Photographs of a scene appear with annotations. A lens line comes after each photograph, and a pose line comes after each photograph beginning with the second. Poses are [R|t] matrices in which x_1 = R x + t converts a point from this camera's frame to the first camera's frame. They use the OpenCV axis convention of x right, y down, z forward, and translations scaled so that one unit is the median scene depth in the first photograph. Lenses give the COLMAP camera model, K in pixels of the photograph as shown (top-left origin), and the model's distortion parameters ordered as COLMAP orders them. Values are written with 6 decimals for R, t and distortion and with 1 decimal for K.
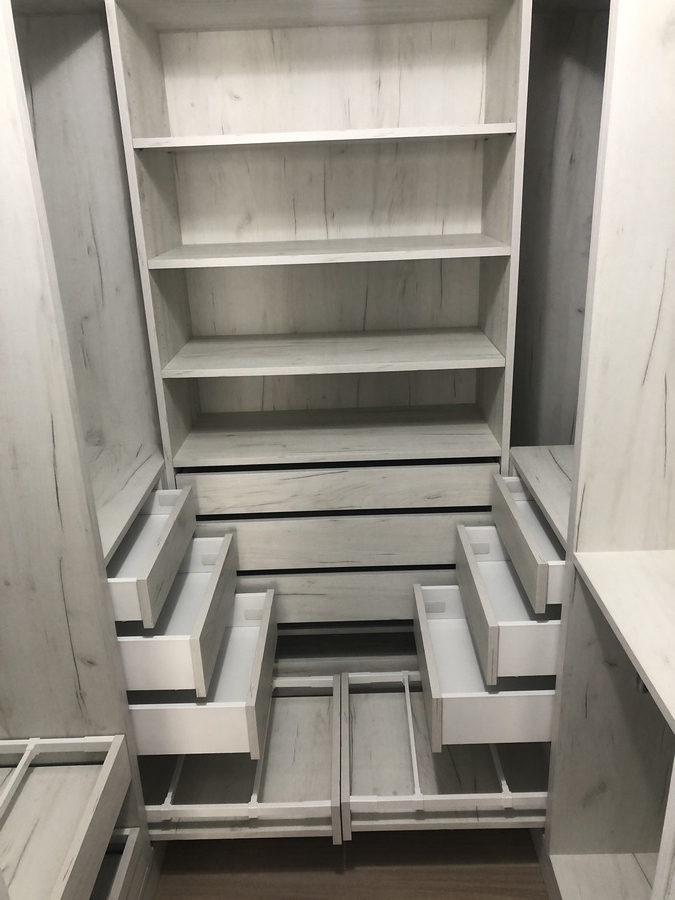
lens RADIAL K [[726.0, 0, 338.6], [0, 726.0, 441.4], [0, 0, 1]] dist [0.049157, -0.051050]
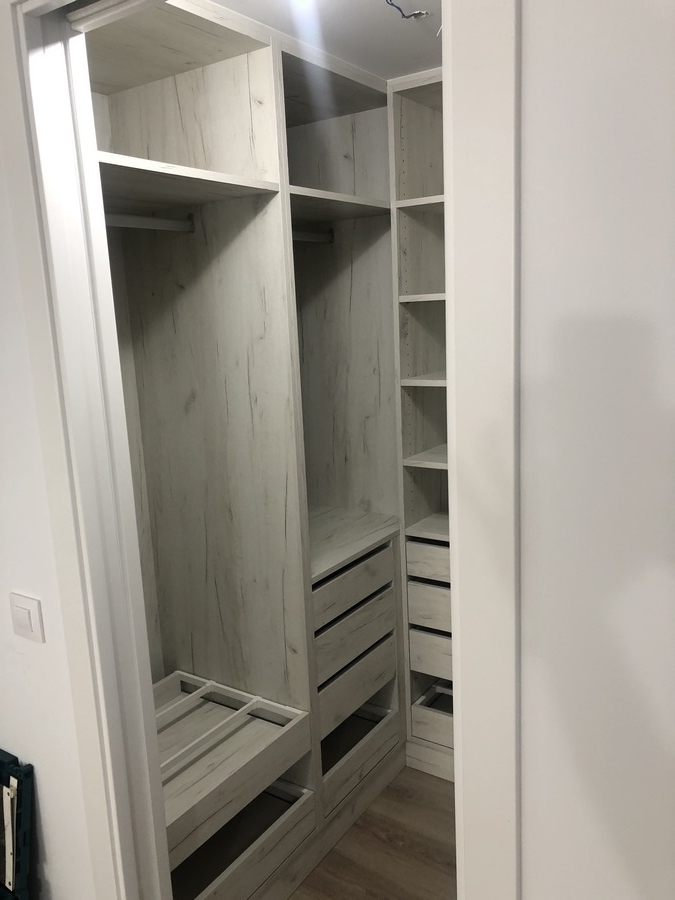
lens RADIAL K [[723.8, 0, 339.3], [0, 723.8, 444.7], [0, 0, 1]] dist [0.149754, -0.395176]
pose [[0.832578, 0.101270, -0.544571, 0.356618], [-0.178633, 0.979706, -0.090917, 0.016436], [0.524312, 0.172974, 0.833772, -0.164037]]
